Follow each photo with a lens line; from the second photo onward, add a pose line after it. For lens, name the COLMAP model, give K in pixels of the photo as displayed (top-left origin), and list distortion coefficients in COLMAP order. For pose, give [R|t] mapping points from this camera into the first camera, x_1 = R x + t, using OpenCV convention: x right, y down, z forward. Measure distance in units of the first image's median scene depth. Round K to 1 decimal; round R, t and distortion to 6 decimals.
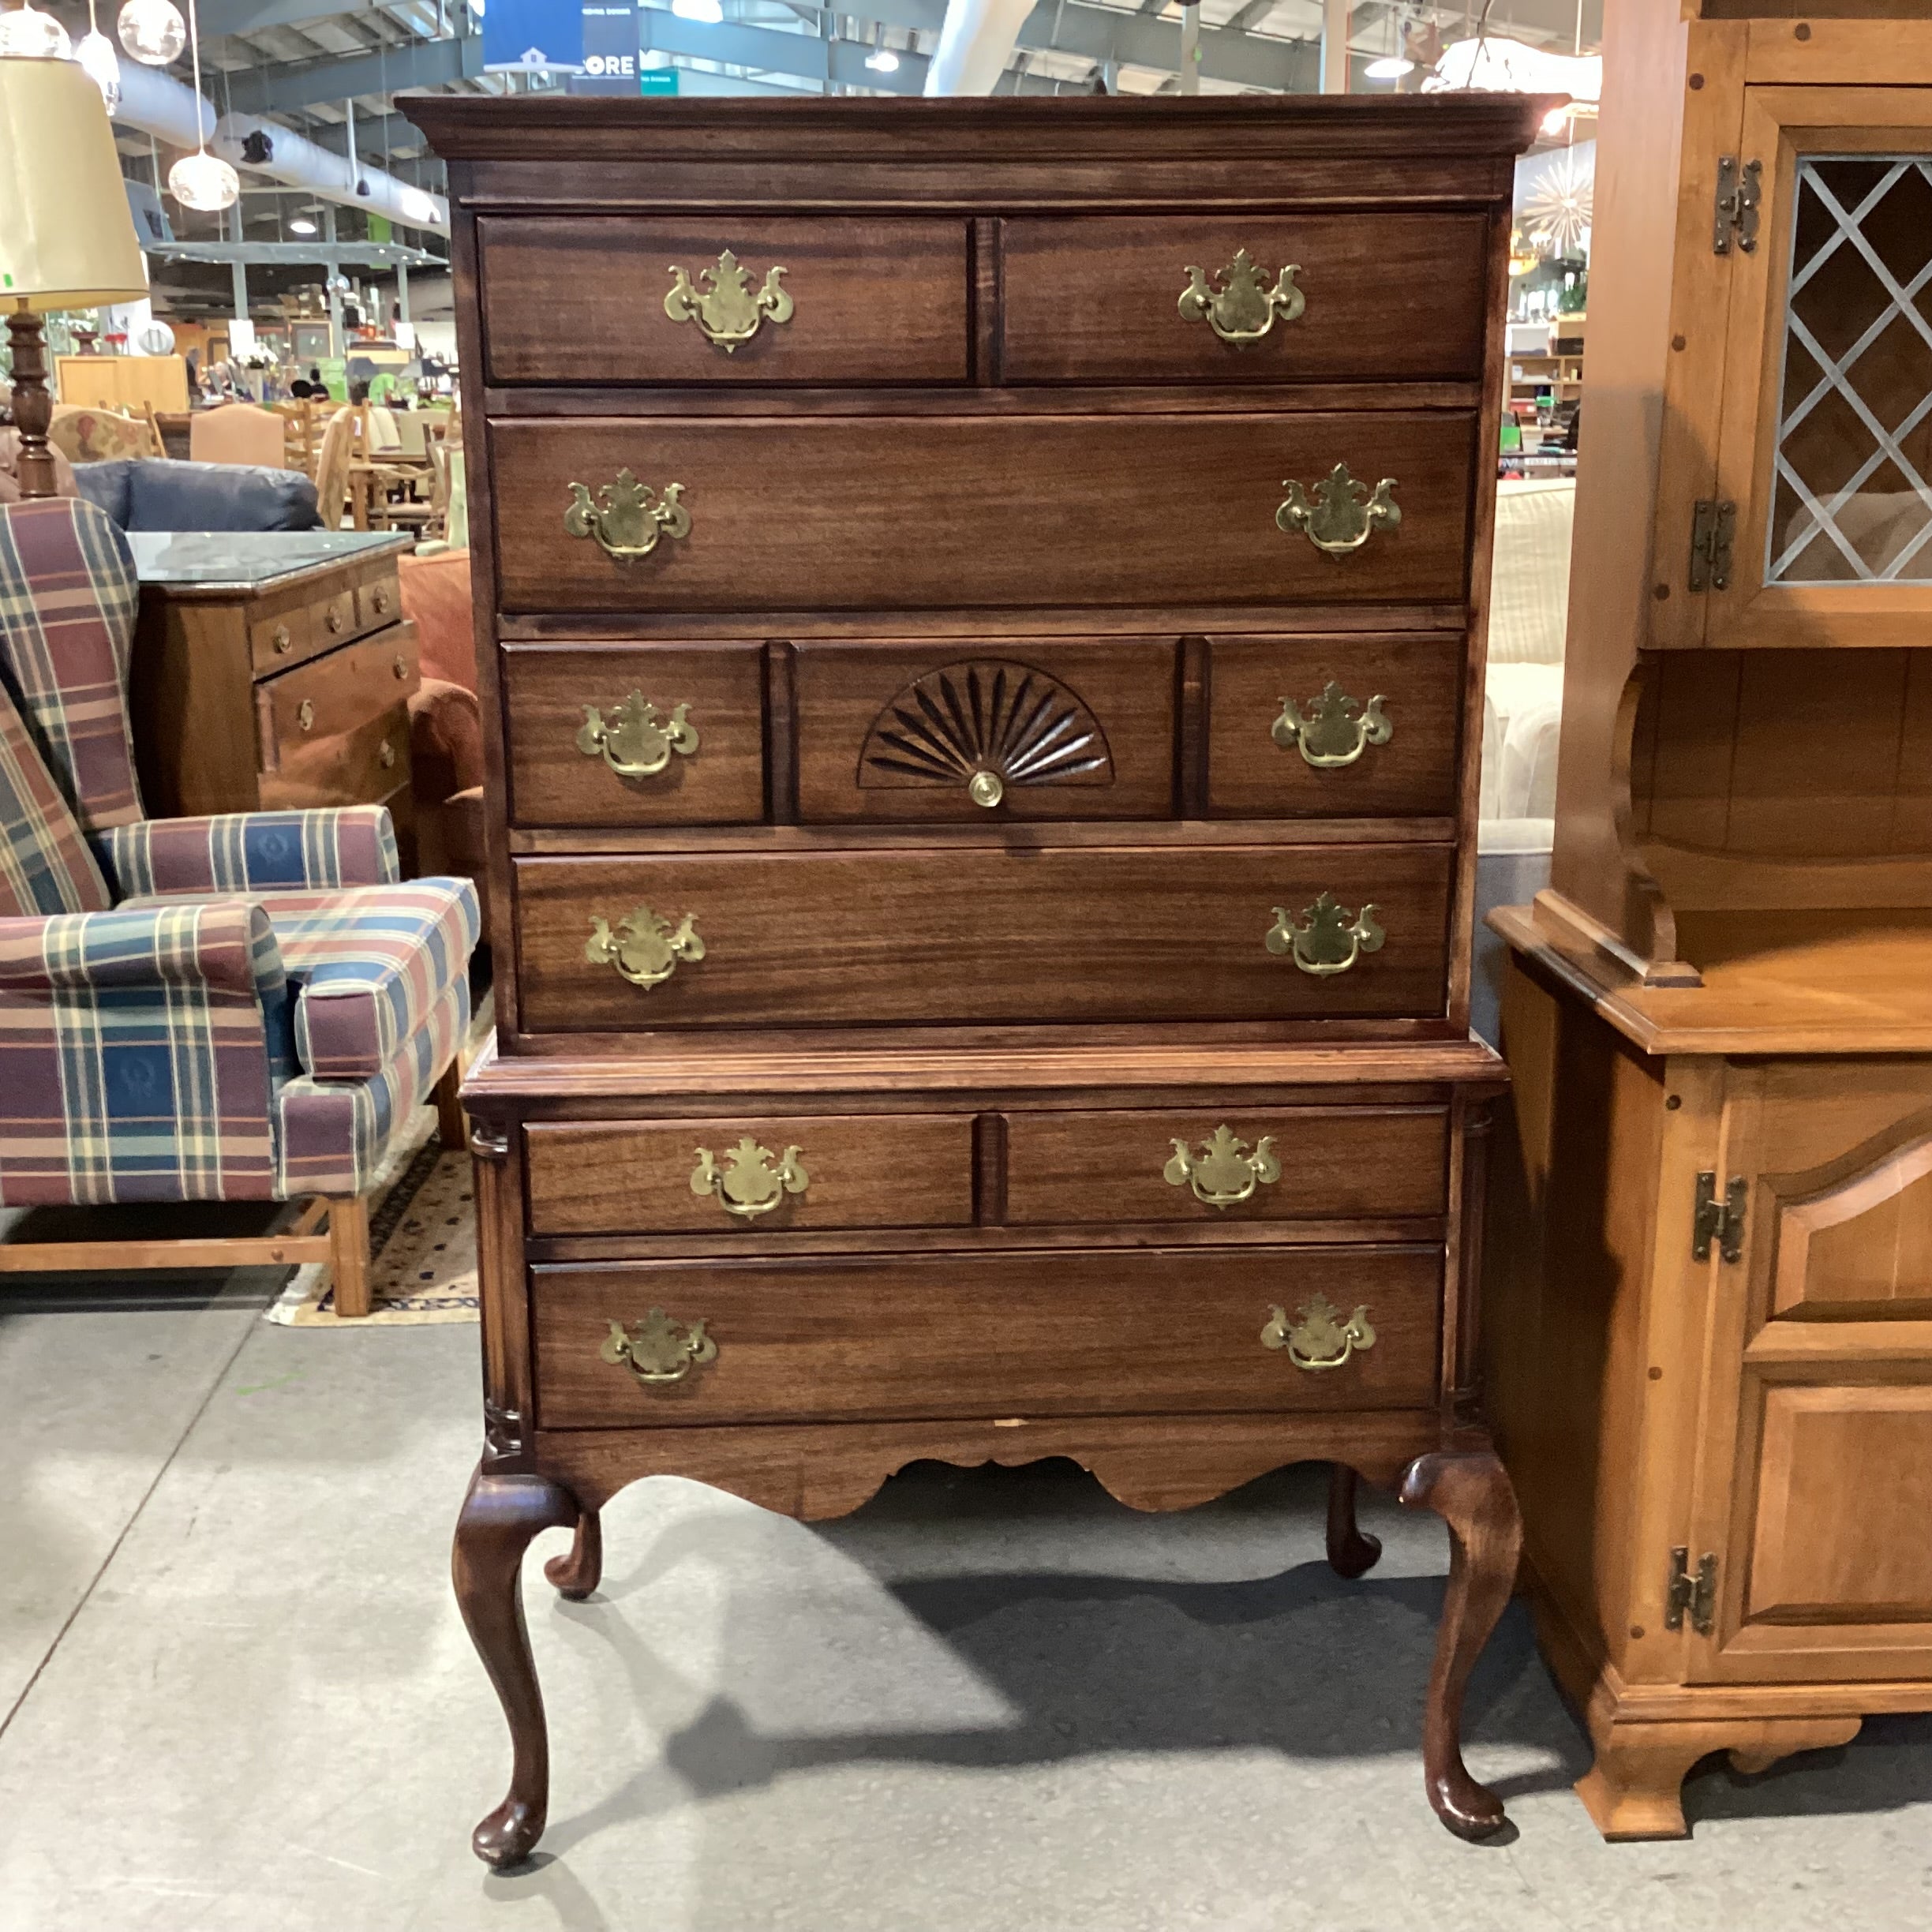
lens RADIAL K [[2278.3, 0, 961.9], [0, 2278.3, 923.8], [0, 0, 1]] dist [0.155126, -0.350167]
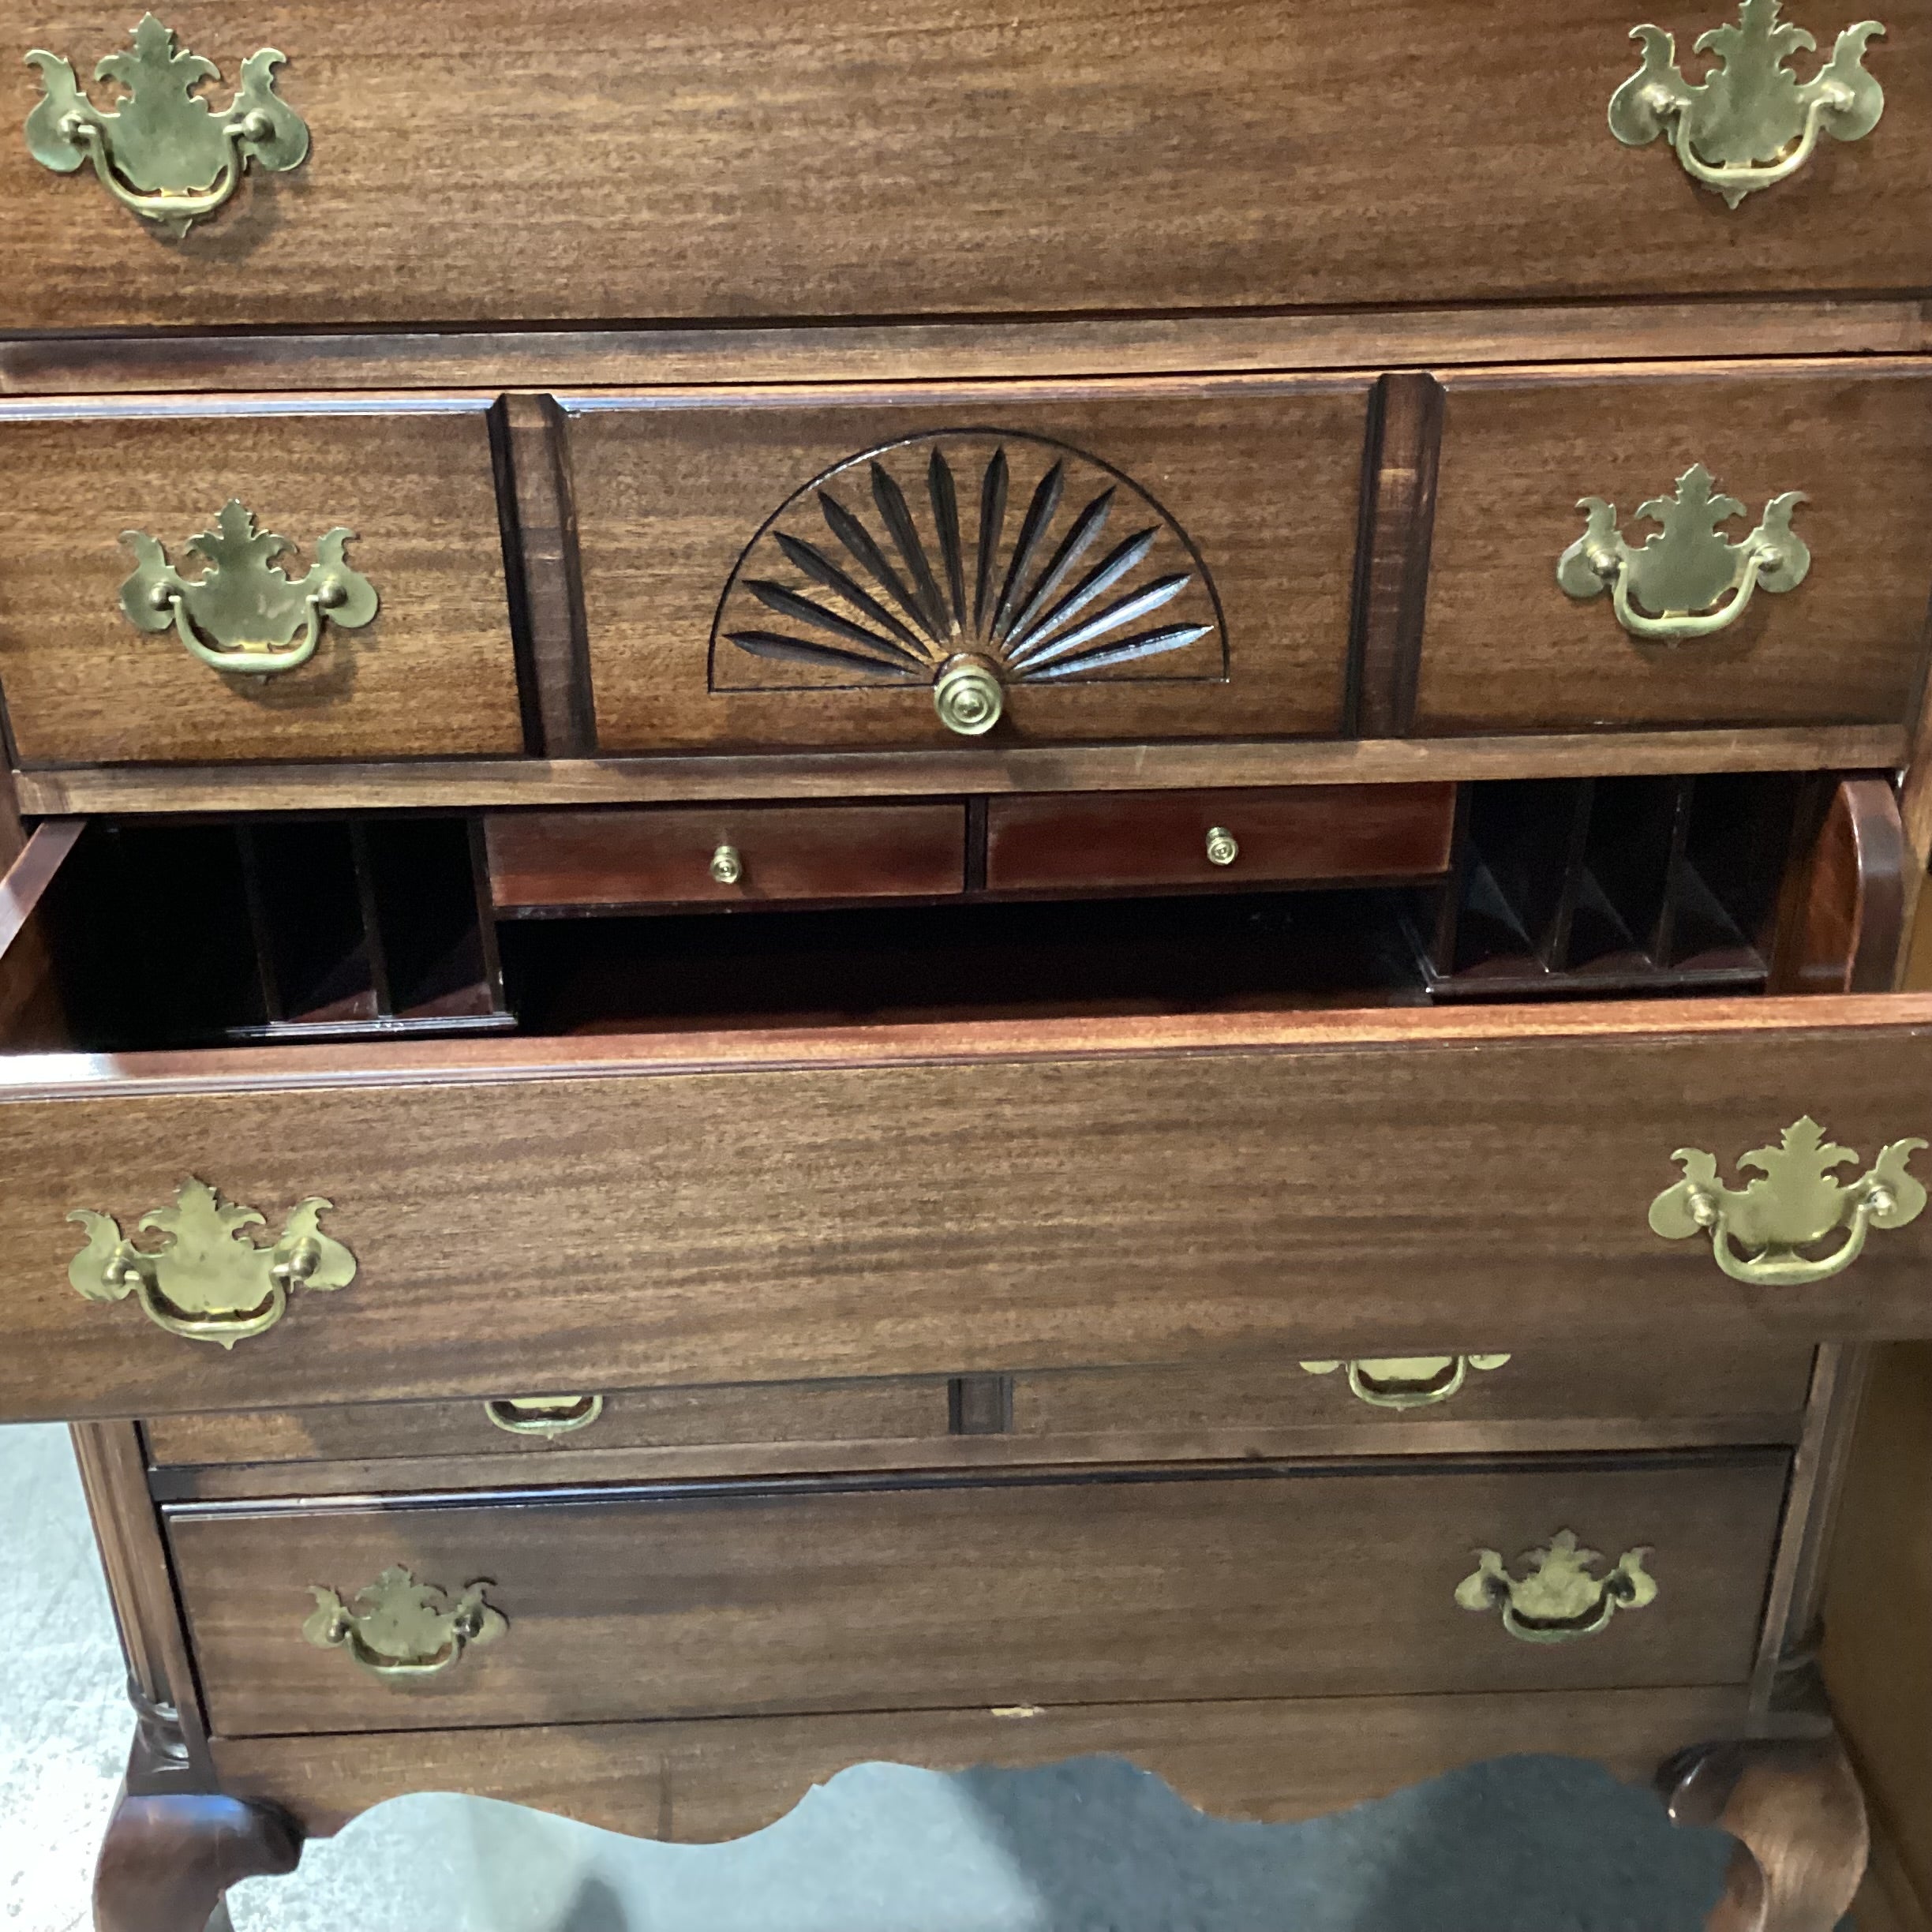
lens RADIAL K [[2278.3, 0, 961.9], [0, 2278.3, 923.8], [0, 0, 1]] dist [0.155126, -0.350167]
pose [[0.999910, -0.000919, -0.013357, 0.015091], [0.004359, 0.965625, 0.259904, -0.135122], [0.012659, -0.259939, 0.965542, 0.493147]]
